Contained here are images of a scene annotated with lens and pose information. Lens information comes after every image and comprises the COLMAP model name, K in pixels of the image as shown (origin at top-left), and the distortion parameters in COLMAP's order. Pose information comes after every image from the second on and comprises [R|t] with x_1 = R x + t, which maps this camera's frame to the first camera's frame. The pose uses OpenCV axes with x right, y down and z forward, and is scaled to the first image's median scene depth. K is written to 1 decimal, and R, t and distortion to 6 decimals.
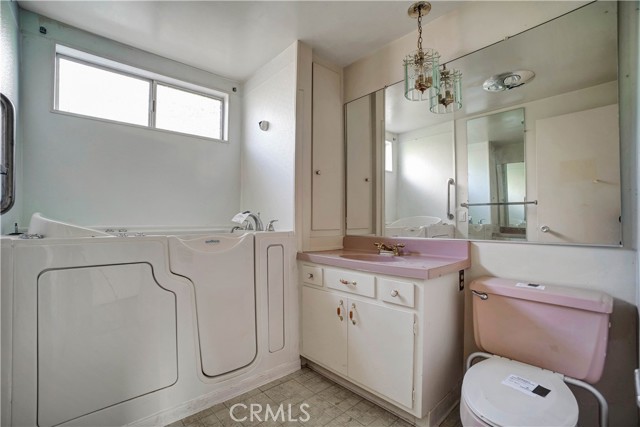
lens RADIAL K [[286.7, 0, 313.1], [0, 286.7, 216.0], [0, 0, 1]] dist [-0.097598, 0.039638]
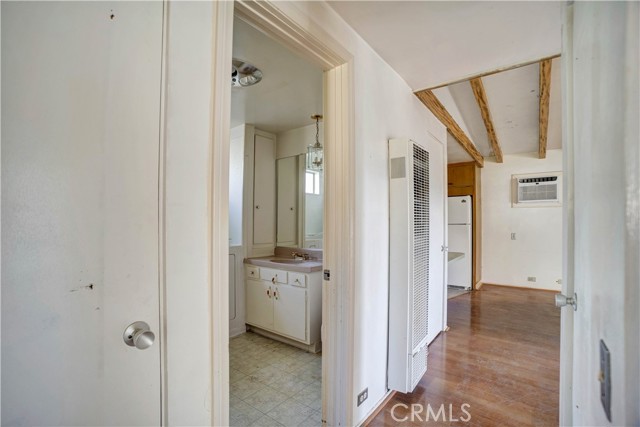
lens RADIAL K [[286.7, 0, 313.1], [0, 286.7, 216.0], [0, 0, 1]] dist [-0.097598, 0.039638]
pose [[0.983544, 0.006579, 0.180548, 0.038165], [-0.005068, 0.999948, -0.008827, -0.102457], [-0.180597, 0.007767, 0.983527, -0.659886]]
